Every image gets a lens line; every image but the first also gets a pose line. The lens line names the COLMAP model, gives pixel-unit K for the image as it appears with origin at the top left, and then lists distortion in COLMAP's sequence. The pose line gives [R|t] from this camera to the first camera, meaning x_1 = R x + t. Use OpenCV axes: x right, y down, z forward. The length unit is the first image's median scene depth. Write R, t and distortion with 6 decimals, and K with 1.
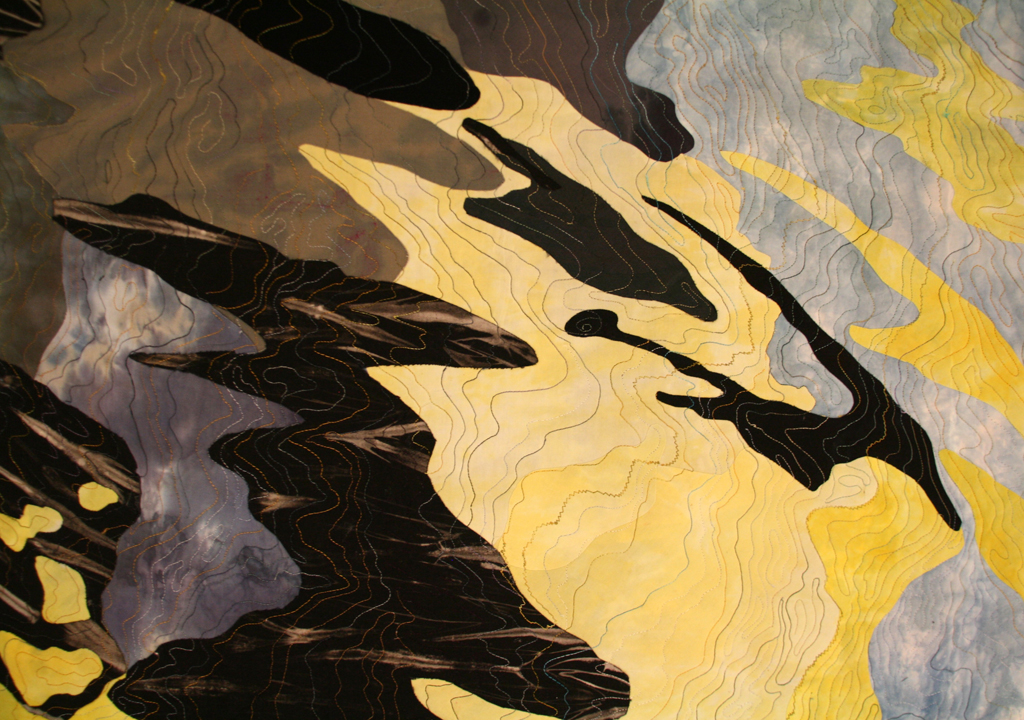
lens RADIAL K [[973.0, 0, 512.0], [0, 973.0, 360.0], [0, 0, 1]] dist [-0.009037, -0.006431]
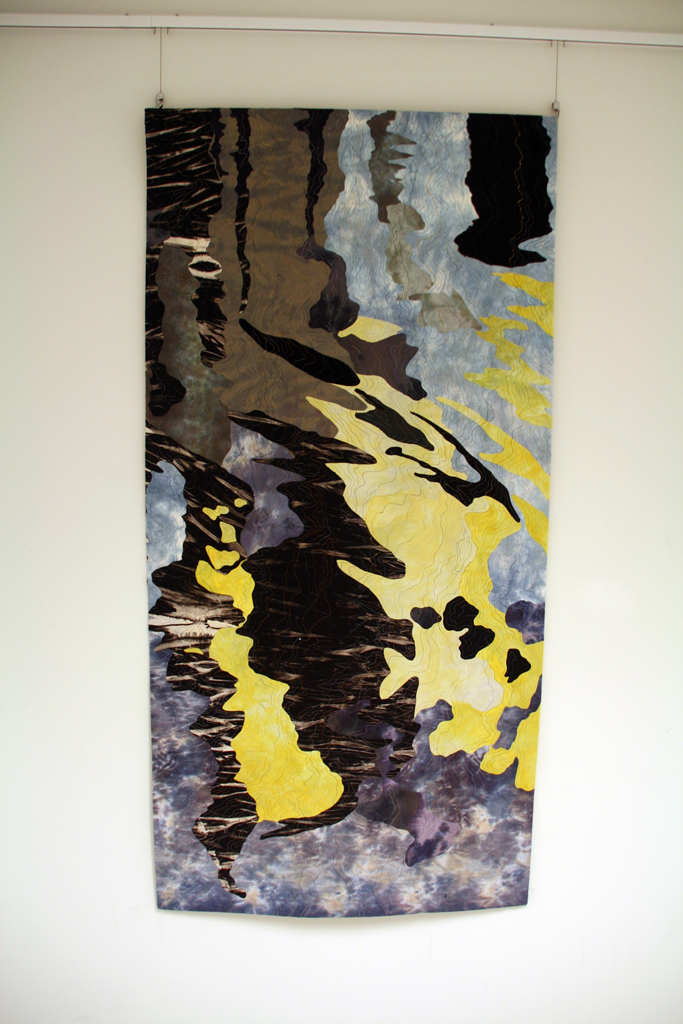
lens RADIAL K [[884.3, 0, 341.5], [0, 884.3, 512.0], [0, 0, 1]] dist [-0.139905, 0.012574]
pose [[0.999480, 0.012727, -0.029616, -0.001931], [-0.011564, 0.999168, 0.039116, 0.051793], [0.030090, -0.038753, 0.998796, -1.927857]]
